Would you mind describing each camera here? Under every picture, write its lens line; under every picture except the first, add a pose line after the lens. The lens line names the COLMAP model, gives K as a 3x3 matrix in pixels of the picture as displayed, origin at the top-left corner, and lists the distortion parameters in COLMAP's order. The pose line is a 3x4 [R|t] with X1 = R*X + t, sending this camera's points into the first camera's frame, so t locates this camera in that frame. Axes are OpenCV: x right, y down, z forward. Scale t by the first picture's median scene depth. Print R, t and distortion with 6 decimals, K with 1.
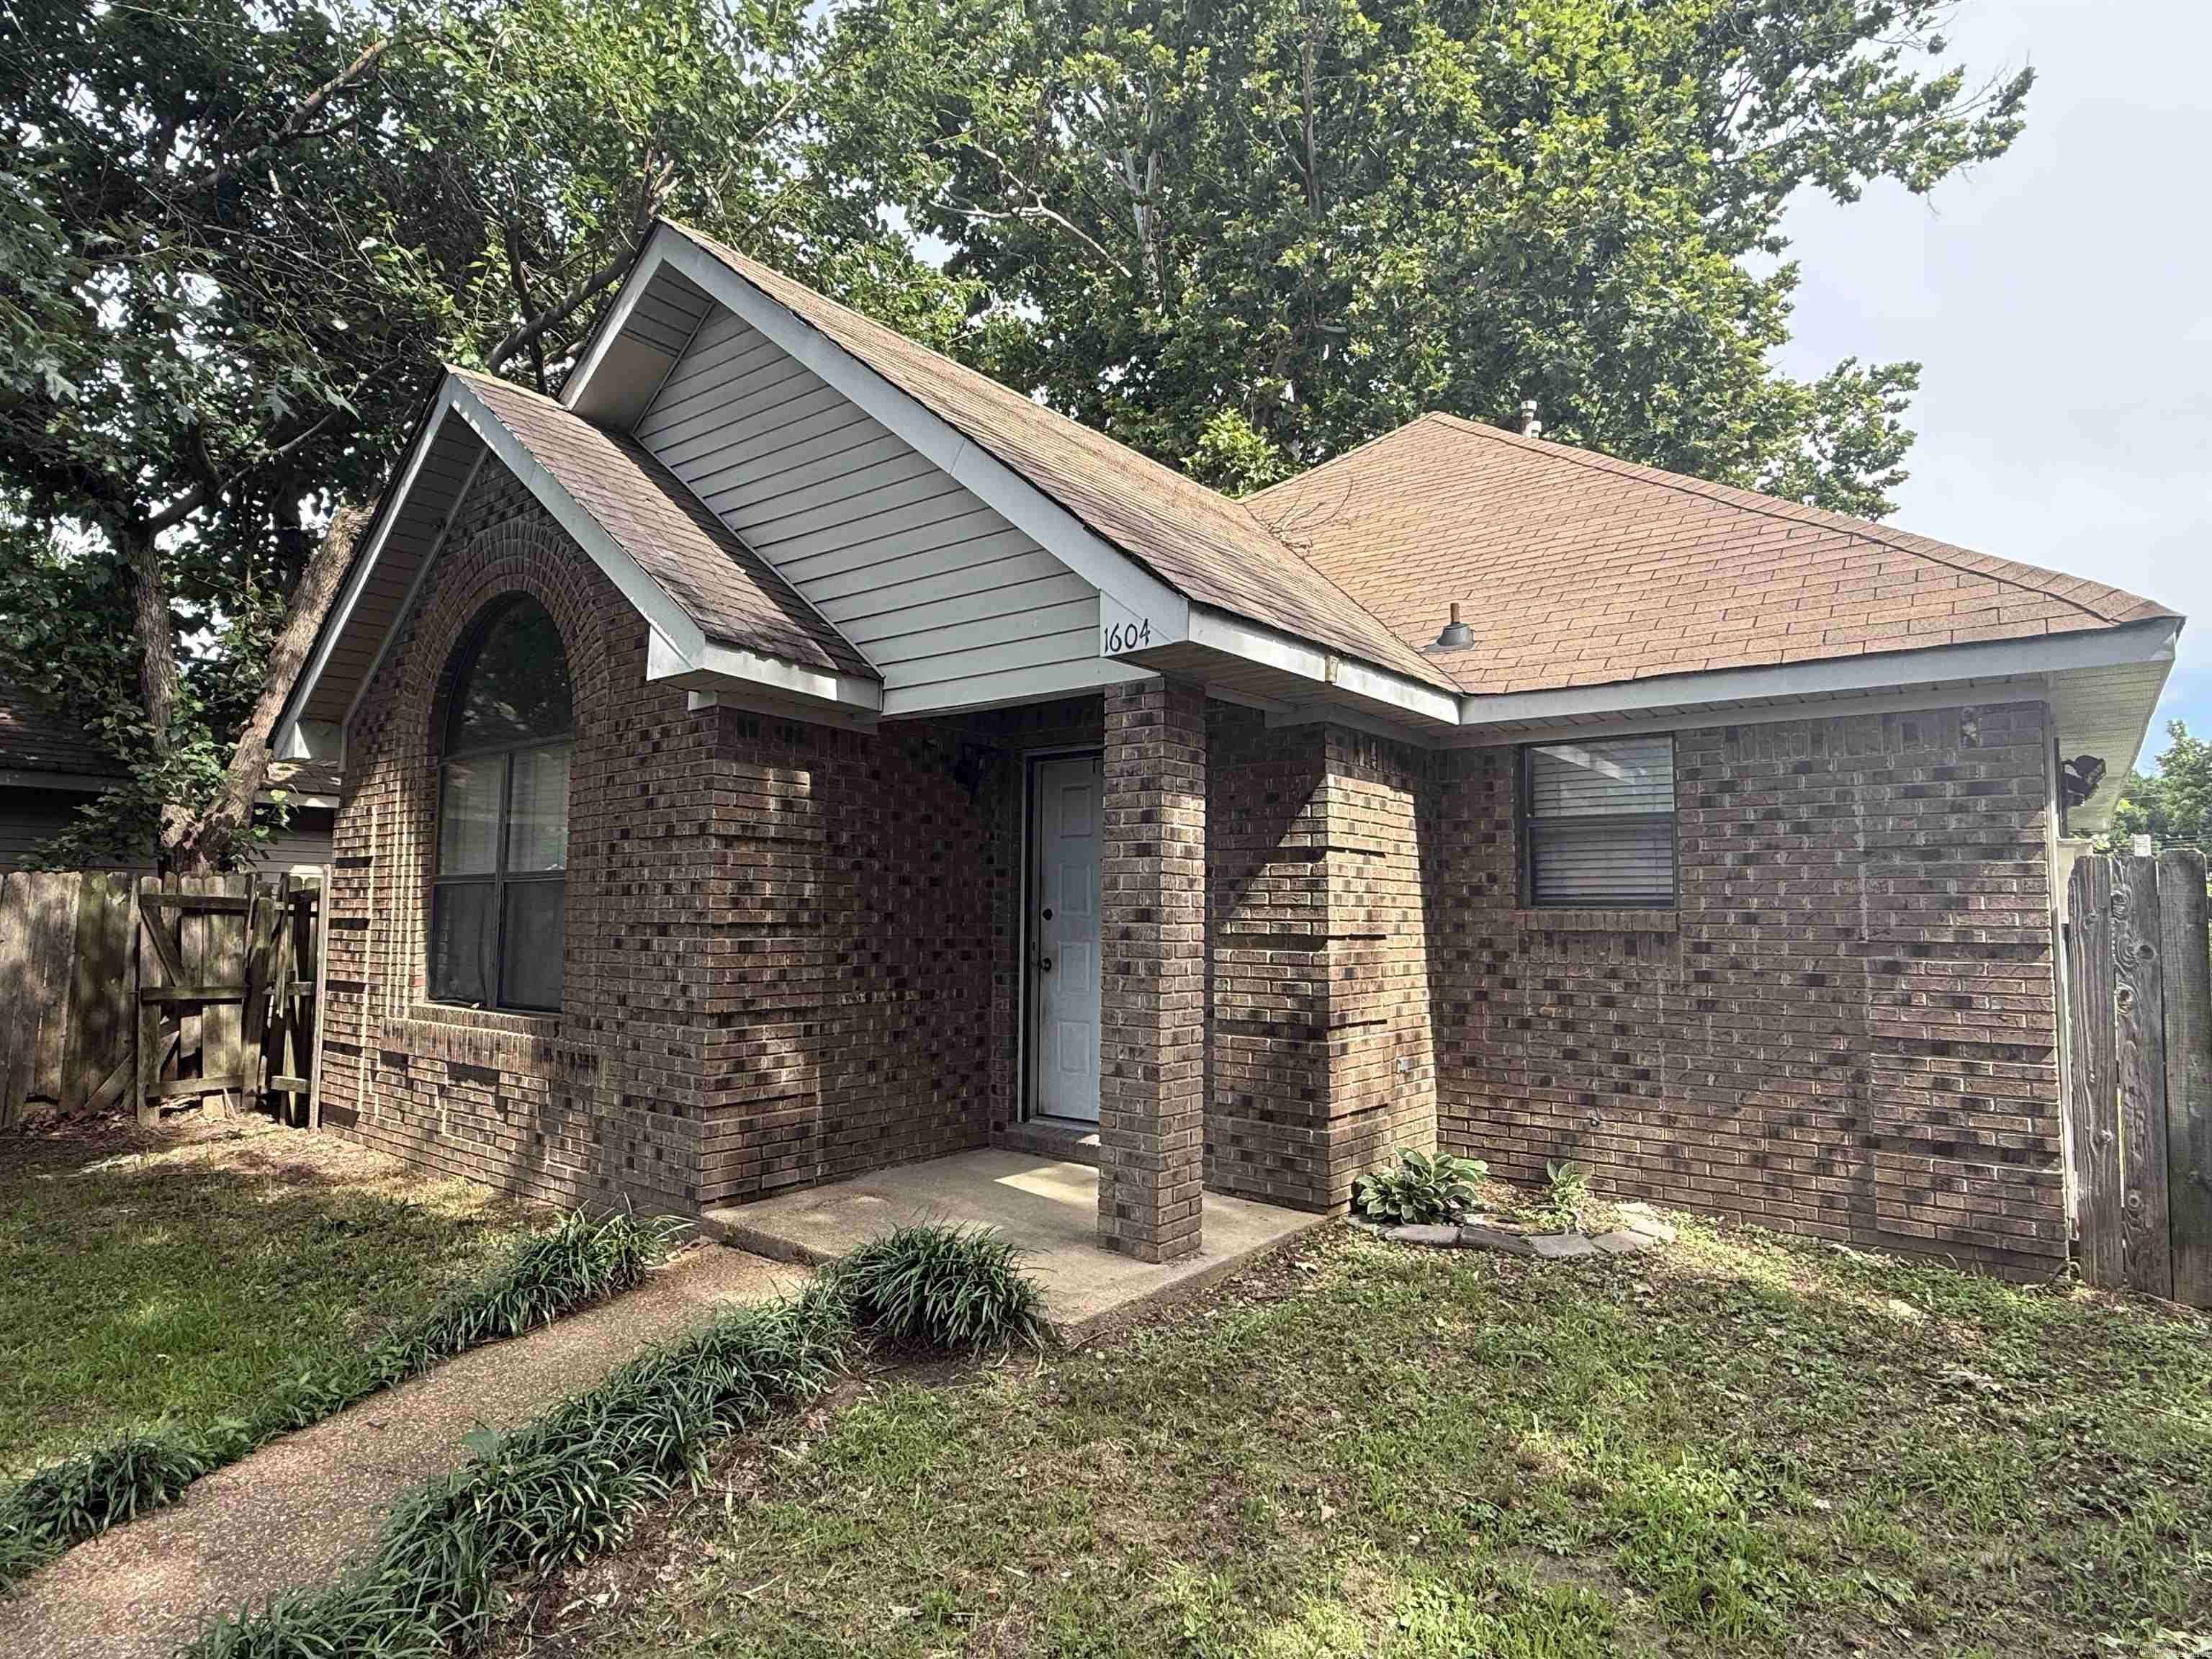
lens RADIAL K [[1230.1, 0, 1107.1], [0, 1230.1, 829.1], [0, 0, 1]] dist [0.006056, 0.002347]
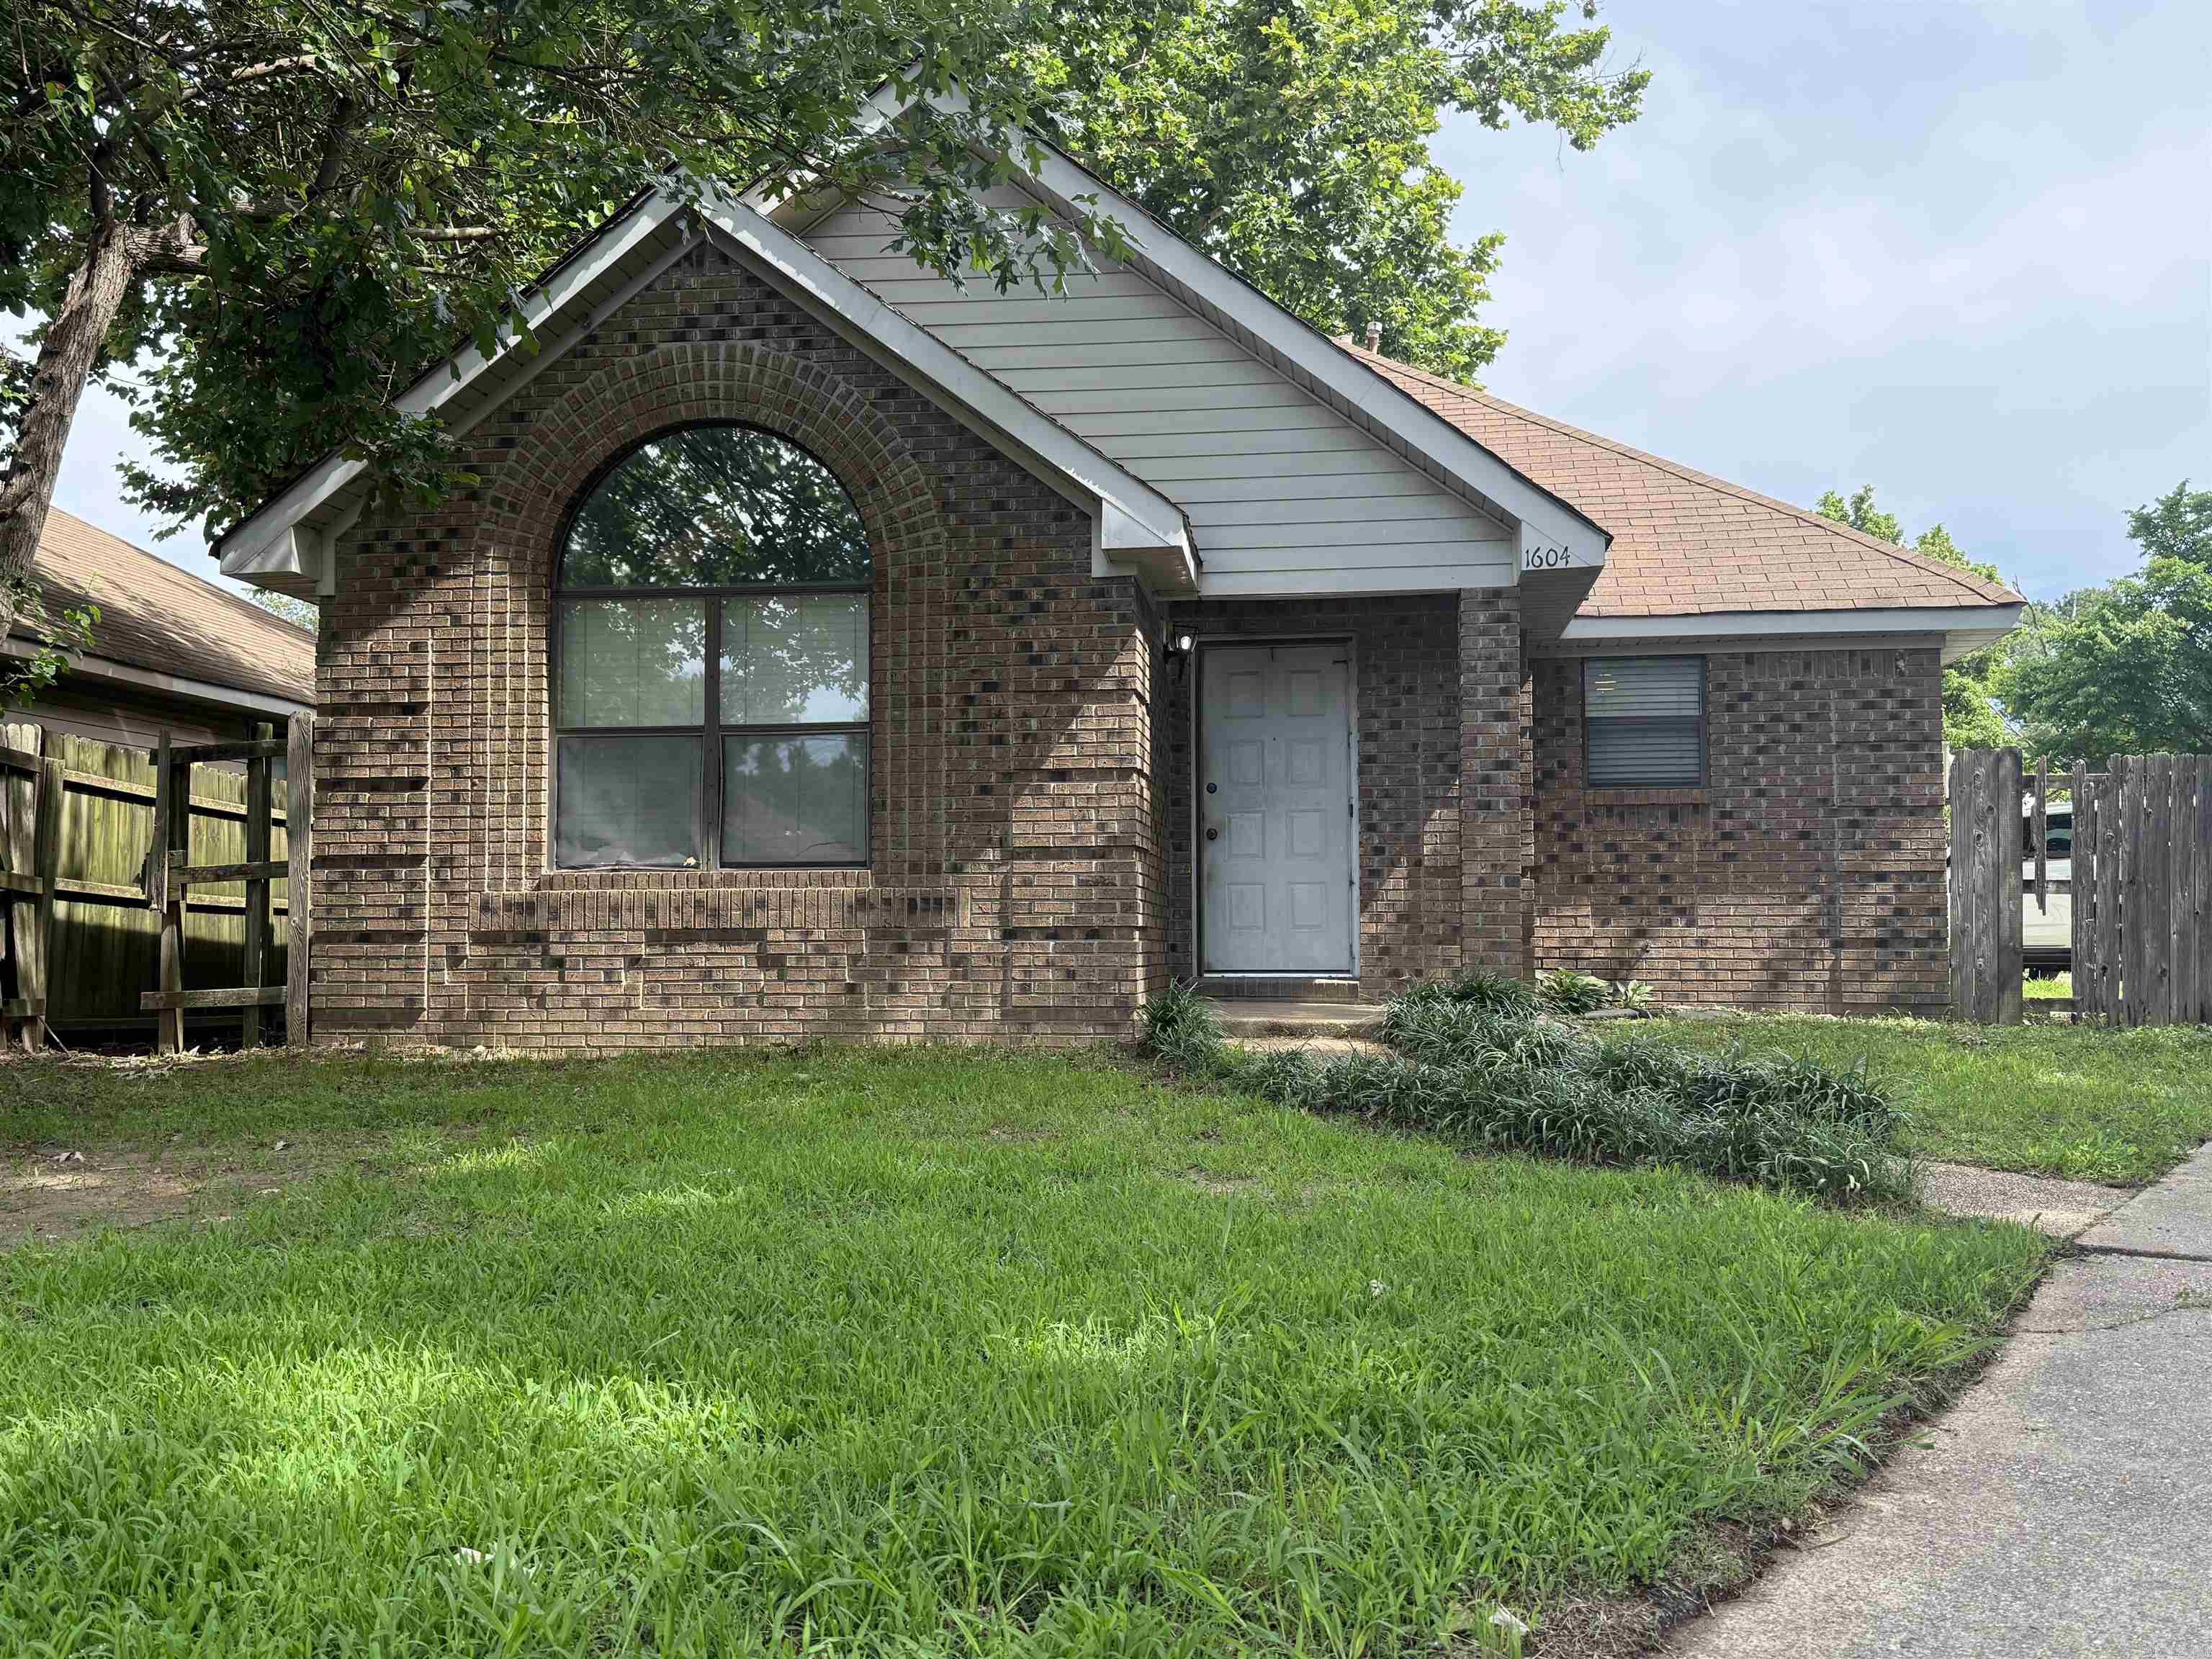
lens RADIAL K [[1935.4, 0, 1106.0], [0, 1935.4, 835.1], [0, 0, 1]] dist [0.109650, -0.001978]
pose [[0.858343, 0.019905, 0.512689, -1.245690], [-0.028291, 0.999563, 0.008556, 0.122975], [-0.512295, -0.021848, 0.858532, -0.518893]]
